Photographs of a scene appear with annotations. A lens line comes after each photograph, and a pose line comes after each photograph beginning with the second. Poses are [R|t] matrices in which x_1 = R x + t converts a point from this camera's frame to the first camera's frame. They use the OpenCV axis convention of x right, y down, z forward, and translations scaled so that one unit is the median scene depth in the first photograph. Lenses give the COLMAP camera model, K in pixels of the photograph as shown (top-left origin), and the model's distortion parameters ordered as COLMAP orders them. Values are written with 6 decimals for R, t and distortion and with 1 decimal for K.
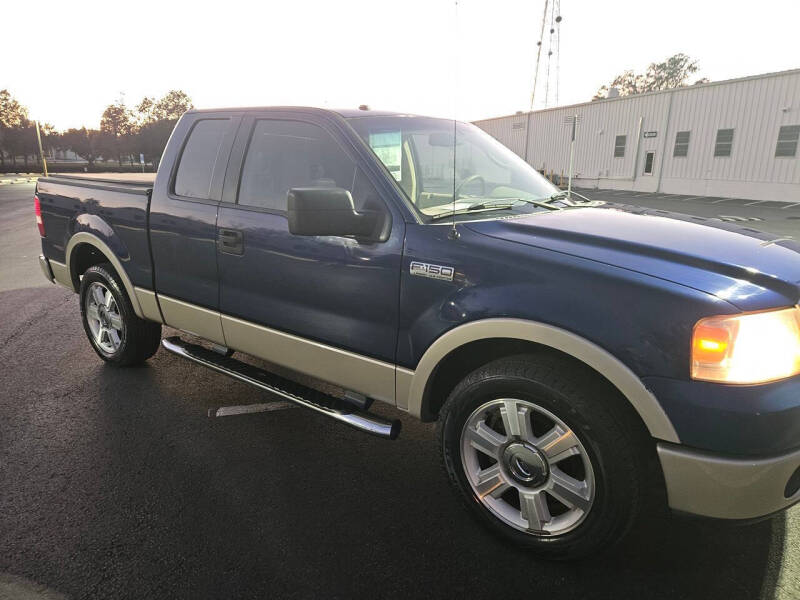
lens RADIAL K [[539.6, 0, 381.0], [0, 539.6, 296.8], [0, 0, 1]] dist [0.074134, -0.061642]
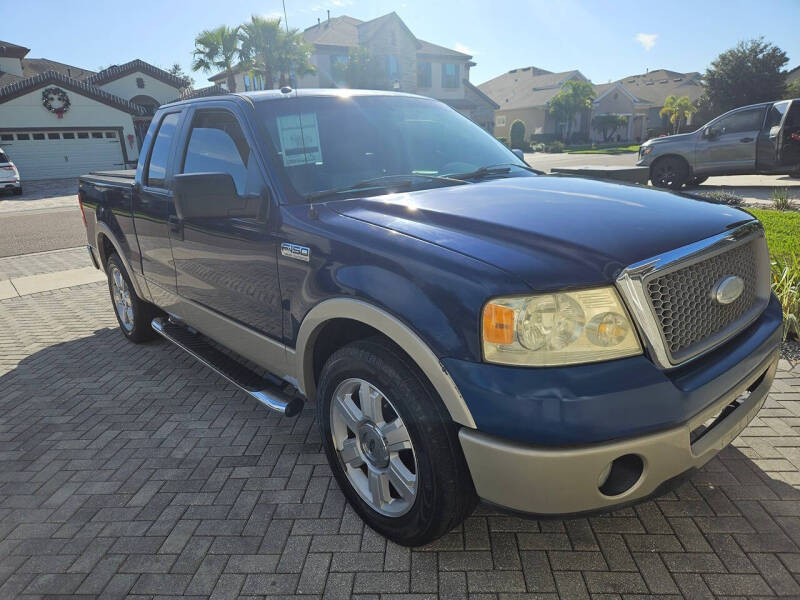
lens RADIAL K [[539.6, 0, 381.0], [0, 539.6, 296.8], [0, 0, 1]] dist [0.074134, -0.061642]
pose [[0.975458, -0.001557, -0.220180, 0.296194], [0.008310, 0.999523, 0.029750, 0.005173], [0.220029, -0.030849, 0.975005, 0.030526]]
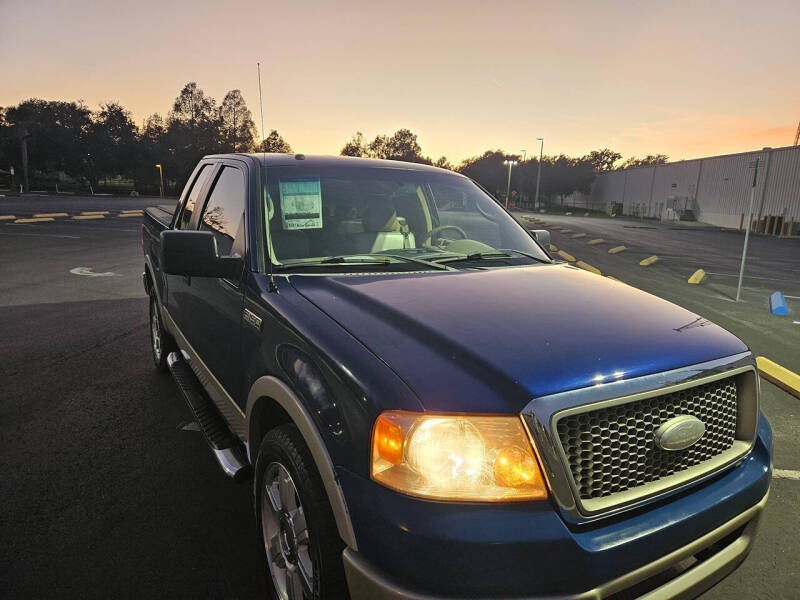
lens RADIAL K [[536.8, 0, 395.8], [0, 536.8, 298.2], [0, 0, 1]] dist [0.078948, -0.064209]
pose [[0.931408, 0.100494, -0.349828, 0.431111], [-0.120153, 0.992142, -0.034895, -0.053161], [0.343572, 0.074535, 0.936164, 0.094115]]
